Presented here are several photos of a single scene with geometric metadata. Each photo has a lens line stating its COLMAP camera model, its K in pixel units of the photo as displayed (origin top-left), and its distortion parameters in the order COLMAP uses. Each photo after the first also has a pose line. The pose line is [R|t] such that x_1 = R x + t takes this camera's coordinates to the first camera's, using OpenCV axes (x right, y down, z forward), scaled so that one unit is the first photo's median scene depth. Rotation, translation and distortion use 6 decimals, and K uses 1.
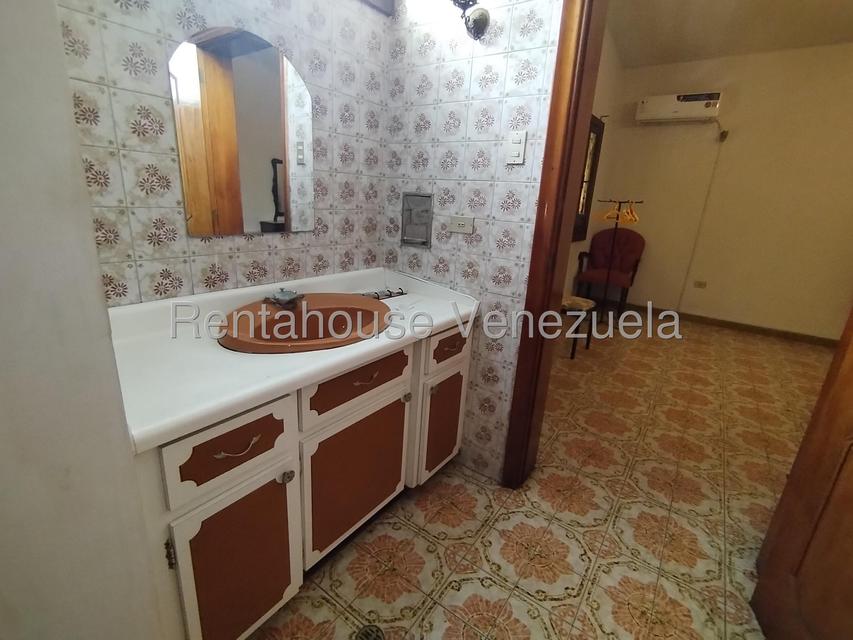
lens RADIAL K [[404.2, 0, 424.4], [0, 404.2, 318.8], [0, 0, 1]] dist [-0.006007, 0.001843]
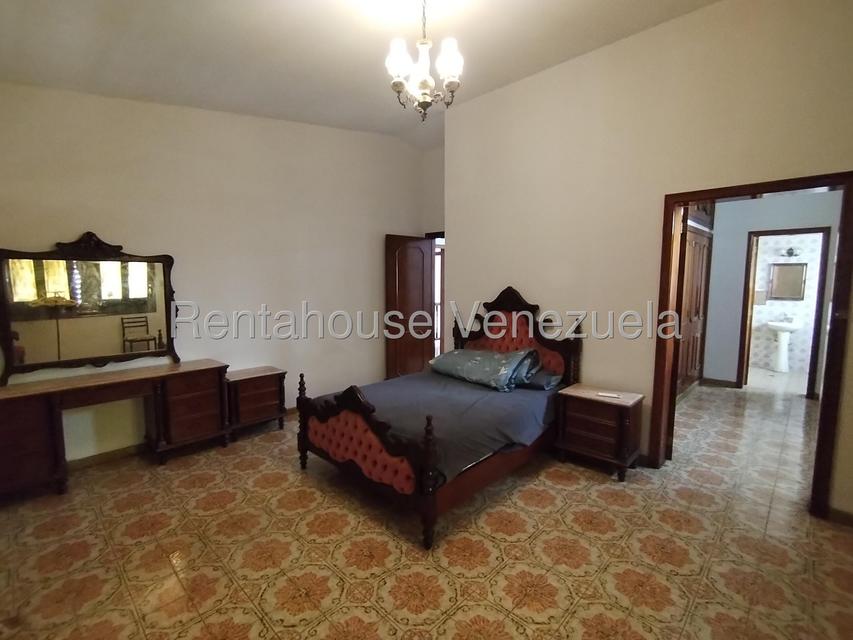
lens RADIAL K [[404.2, 0, 424.2], [0, 404.2, 318.3], [0, 0, 1]] dist [-0.006007, 0.001843]
pose [[-0.987341, -0.069491, 0.142578, 1.179864], [-0.010072, 0.924570, 0.380879, -0.610107], [-0.158291, 0.374621, -0.913566, 1.860965]]
